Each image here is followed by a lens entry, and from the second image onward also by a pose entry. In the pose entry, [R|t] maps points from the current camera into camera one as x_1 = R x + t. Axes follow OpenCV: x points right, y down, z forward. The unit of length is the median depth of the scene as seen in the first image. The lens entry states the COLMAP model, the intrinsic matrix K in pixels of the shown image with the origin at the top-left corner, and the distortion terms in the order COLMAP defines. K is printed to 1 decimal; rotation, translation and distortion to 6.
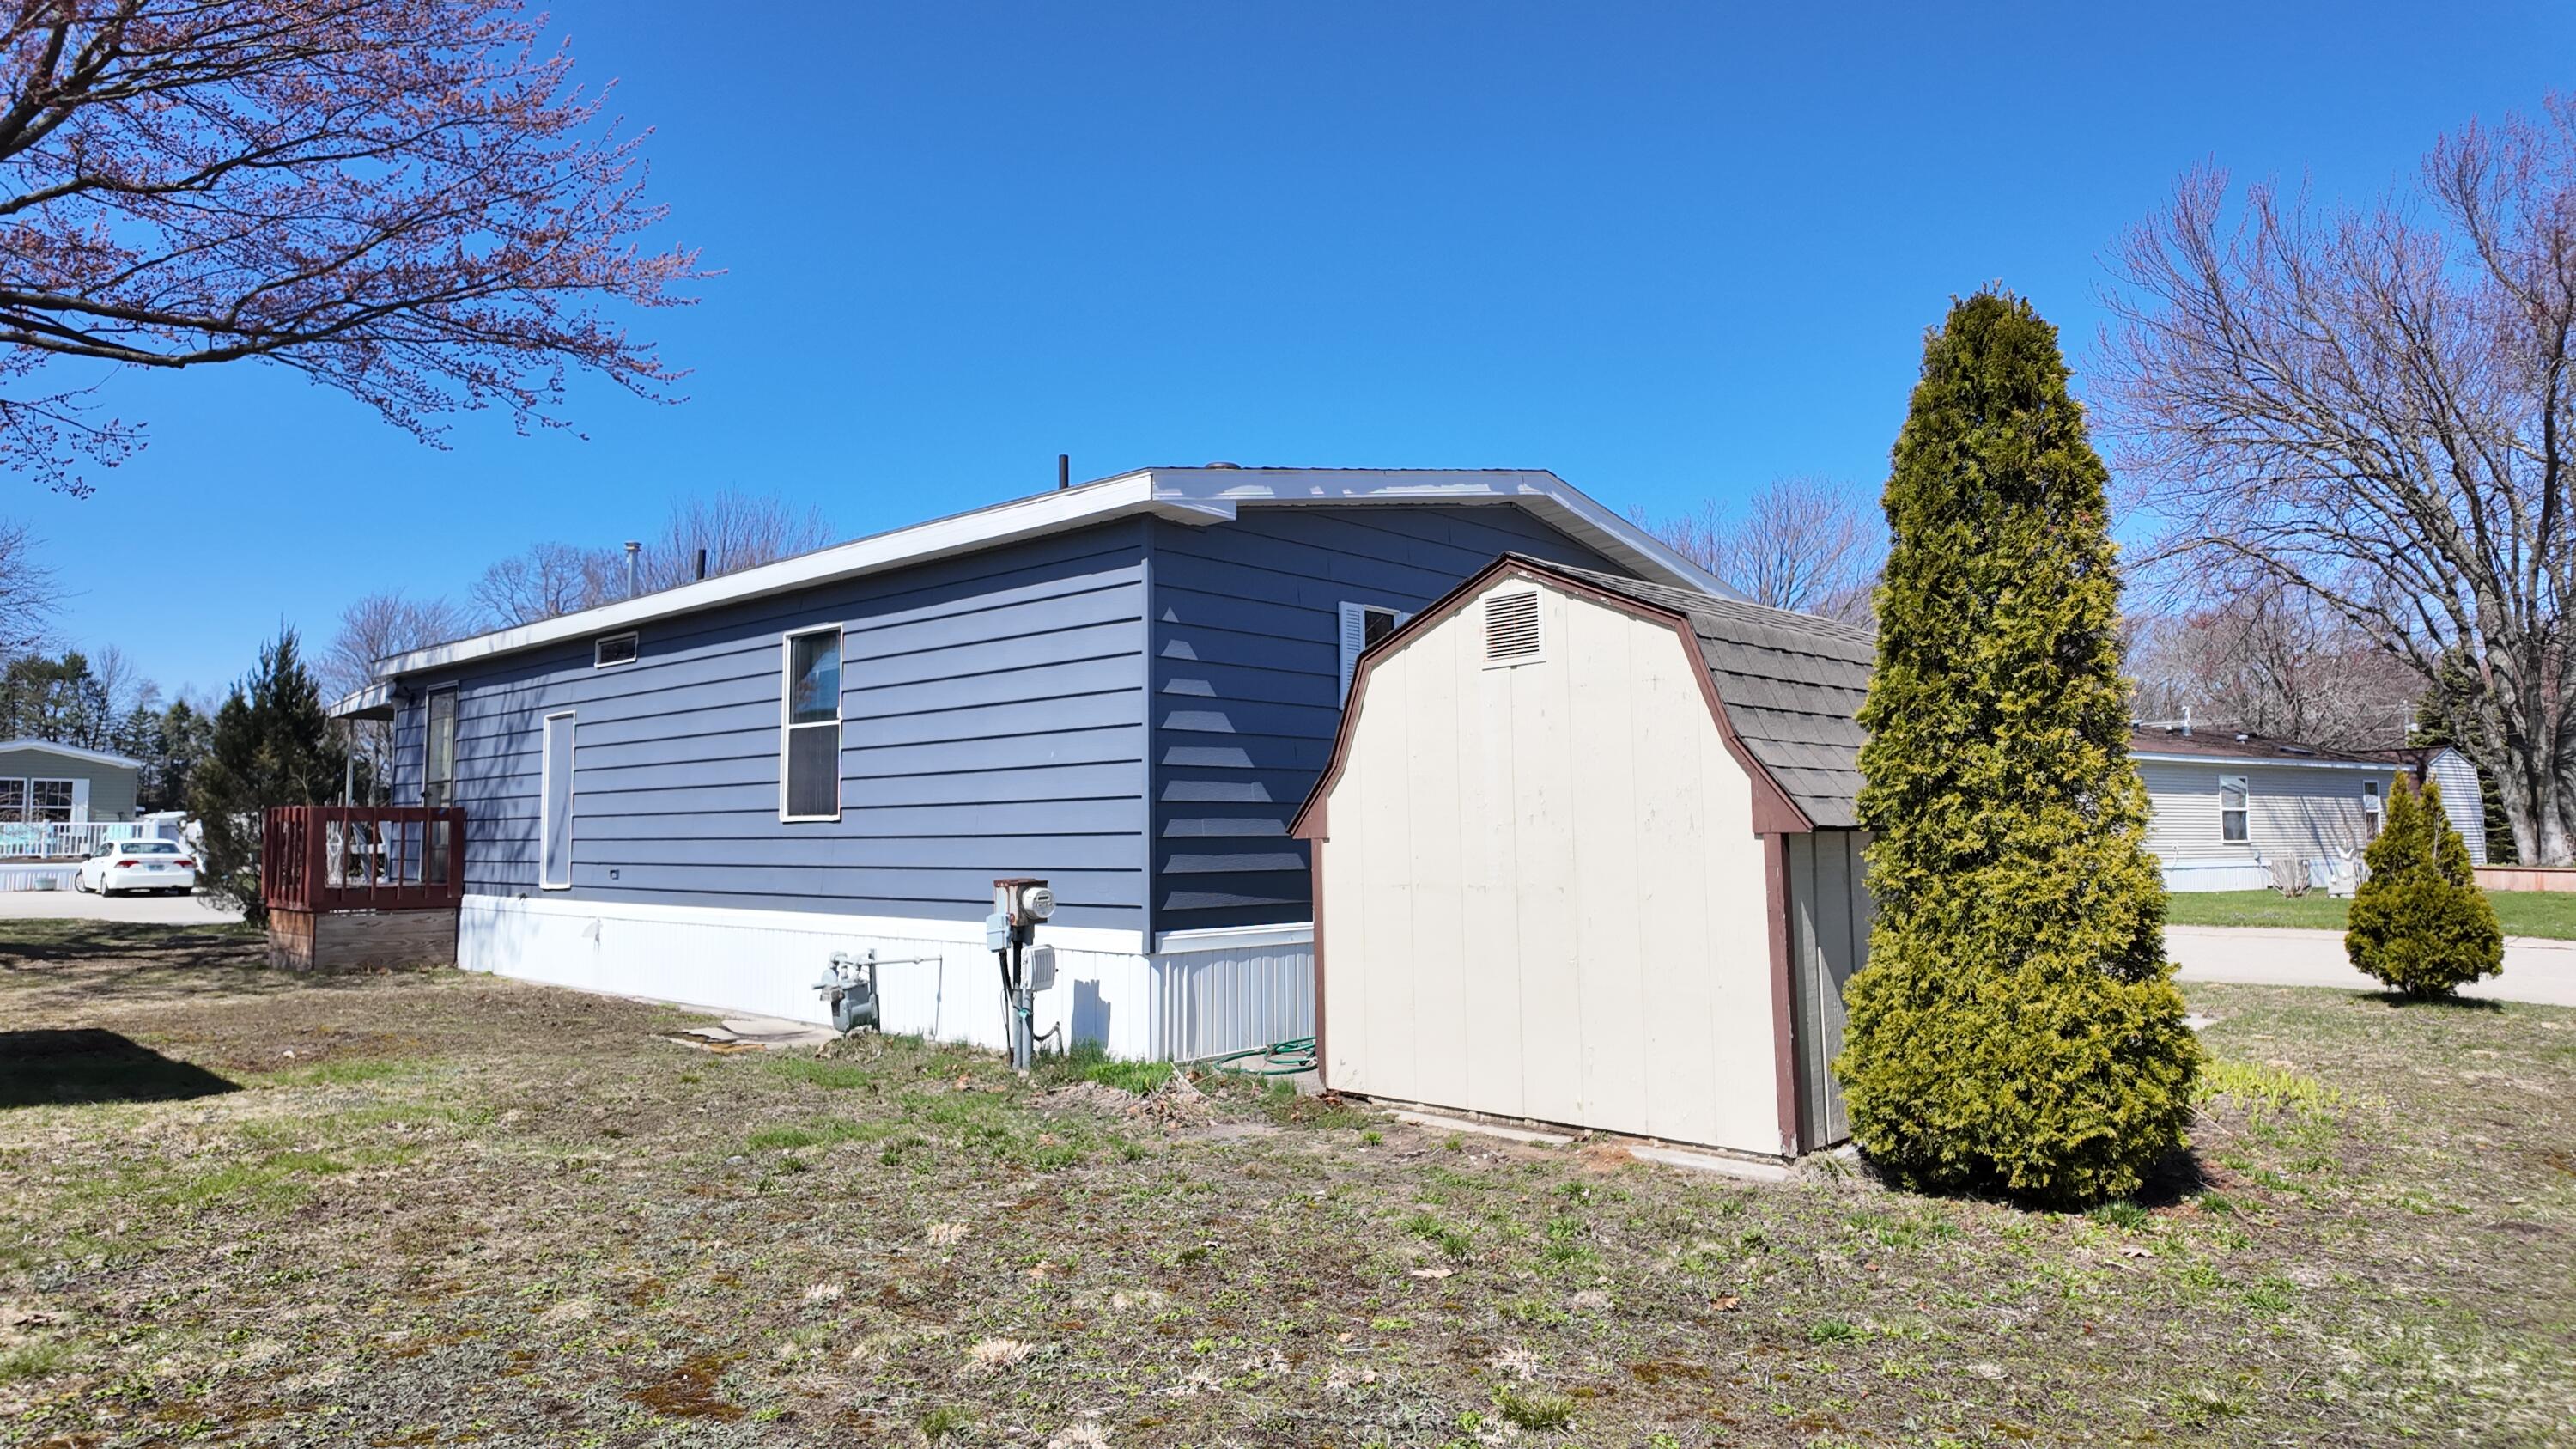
lens RADIAL K [[1510.9, 0, 1287.8], [0, 1510.9, 719.8], [0, 0, 1]] dist [0.039751, -0.000217]
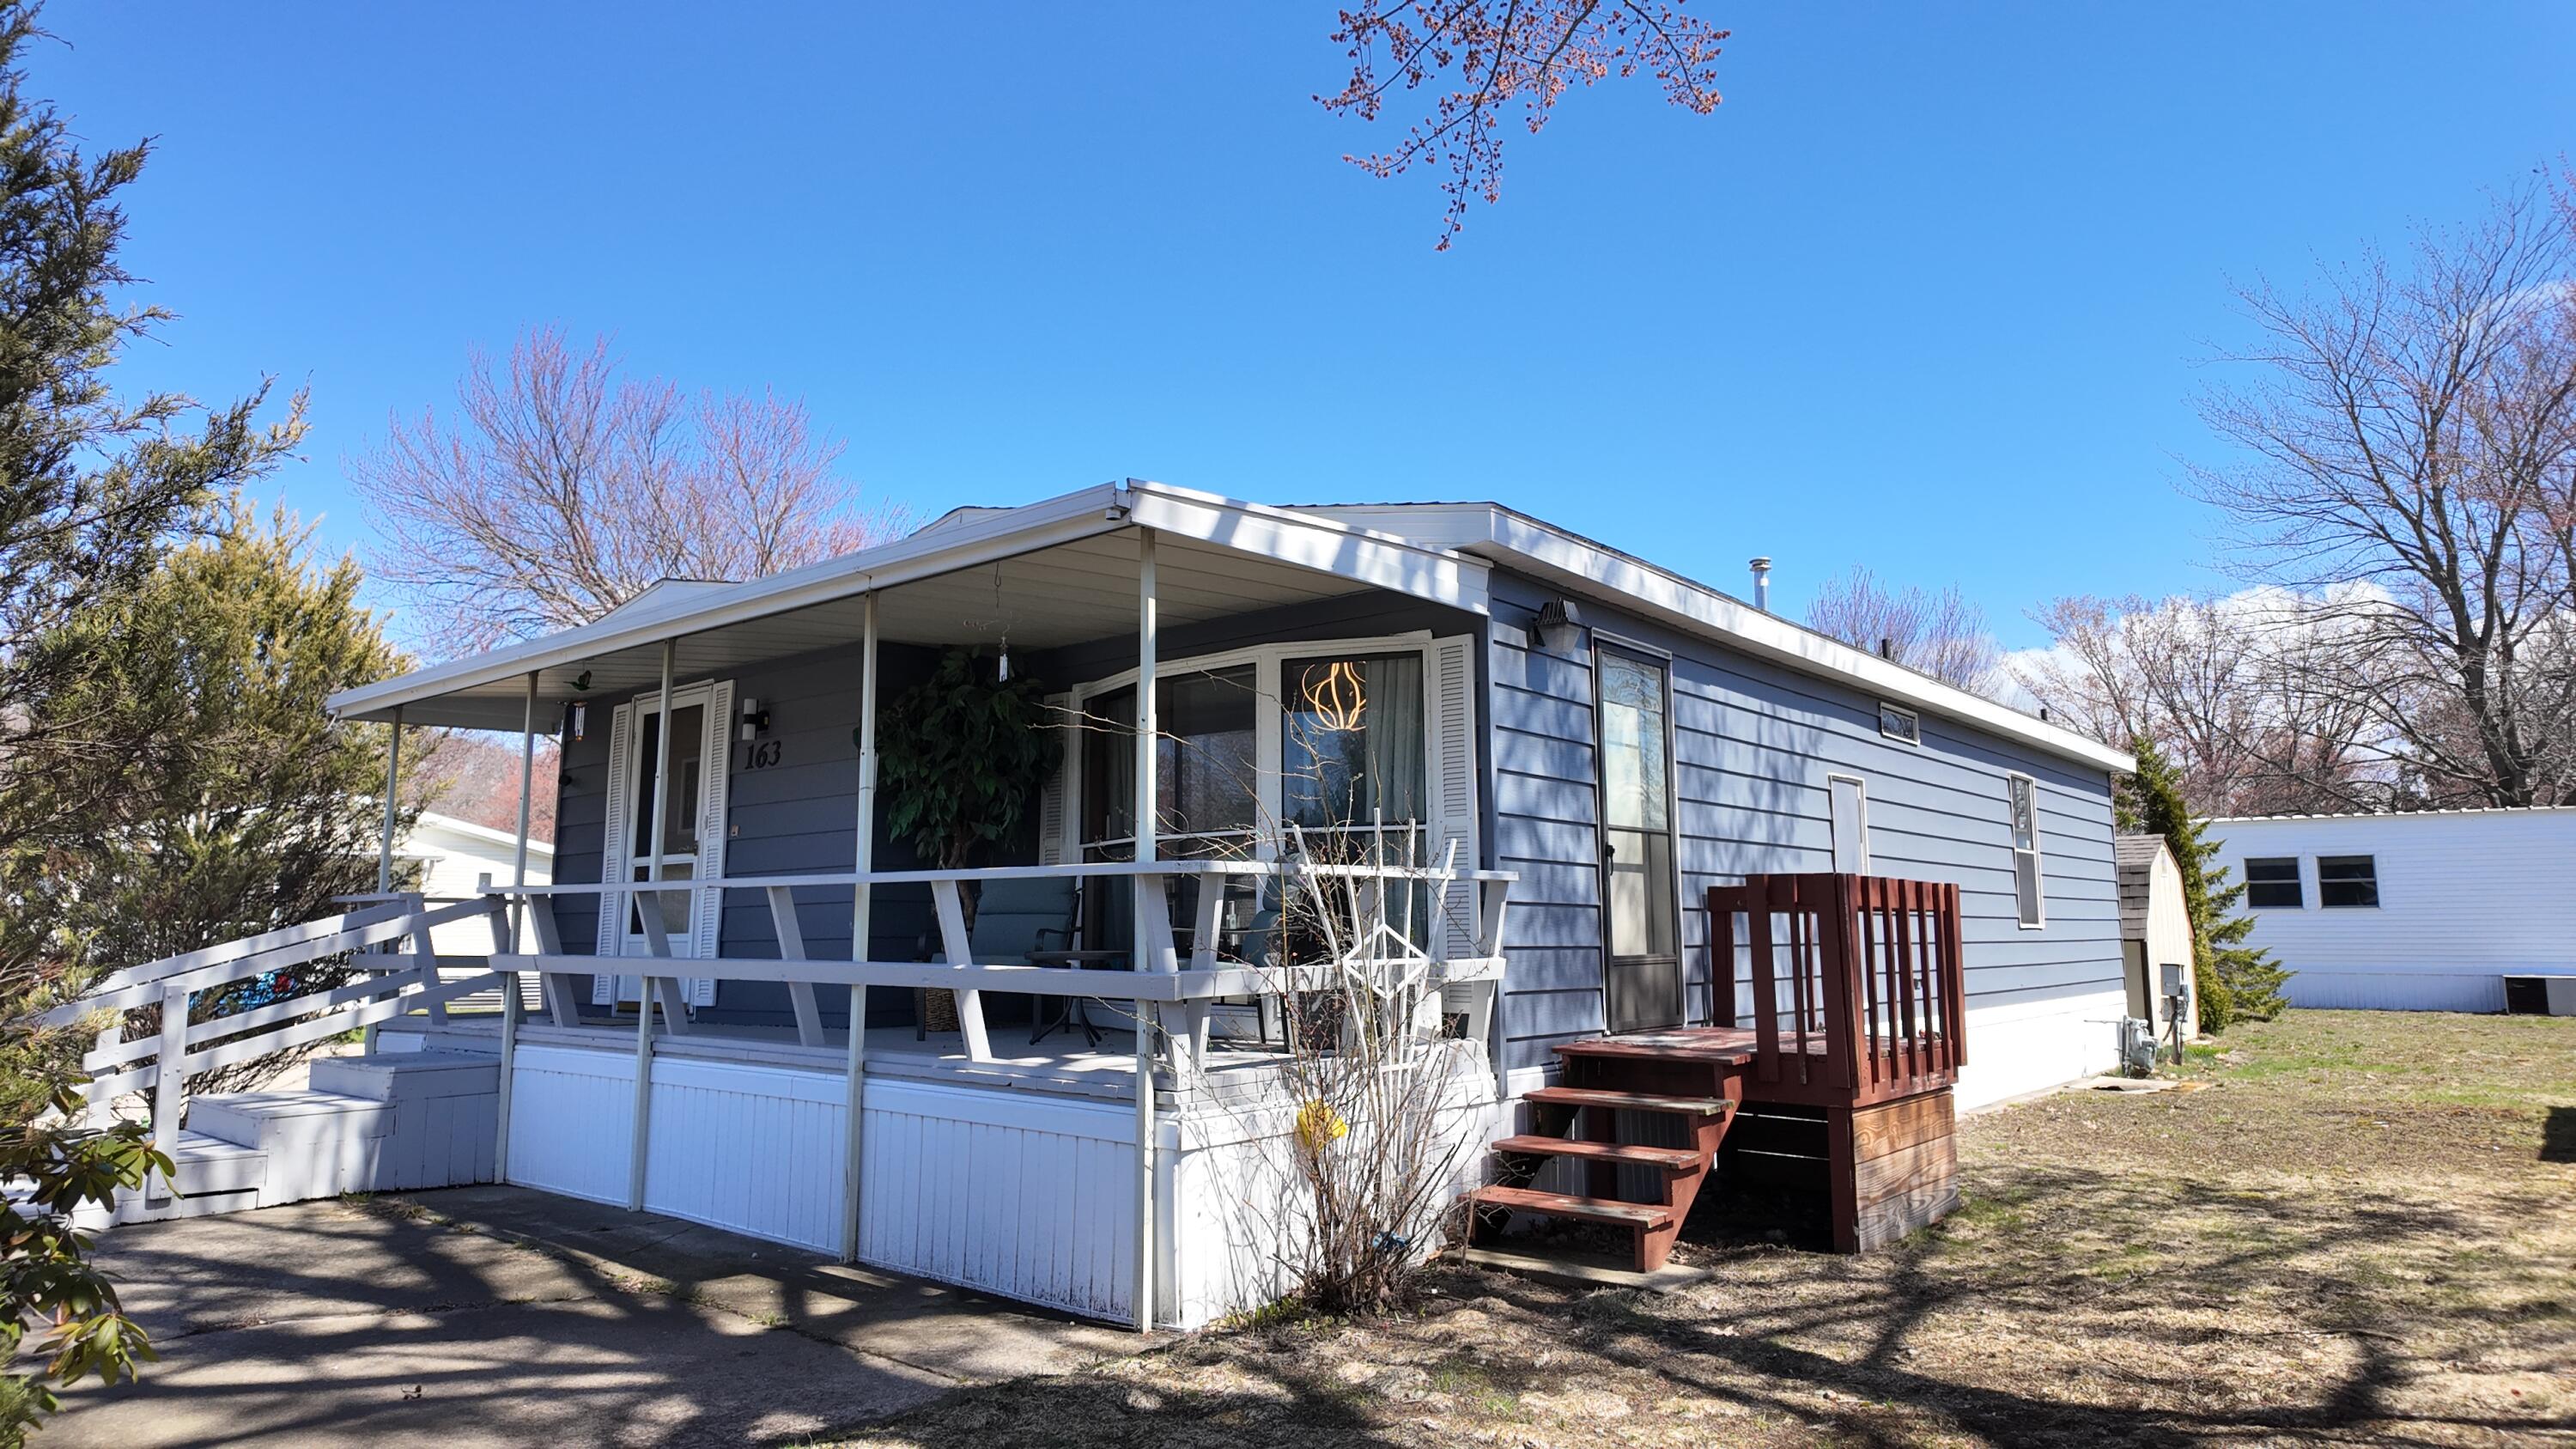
lens RADIAL K [[1510.9, 0, 1288.3], [0, 1510.9, 718.3], [0, 0, 1]] dist [0.039751, -0.000217]
pose [[-0.057116, 0.152419, 0.986664, -1.127826], [-0.066408, 0.985509, -0.156085, 0.096784], [-0.996156, -0.074437, -0.046167, 1.224868]]
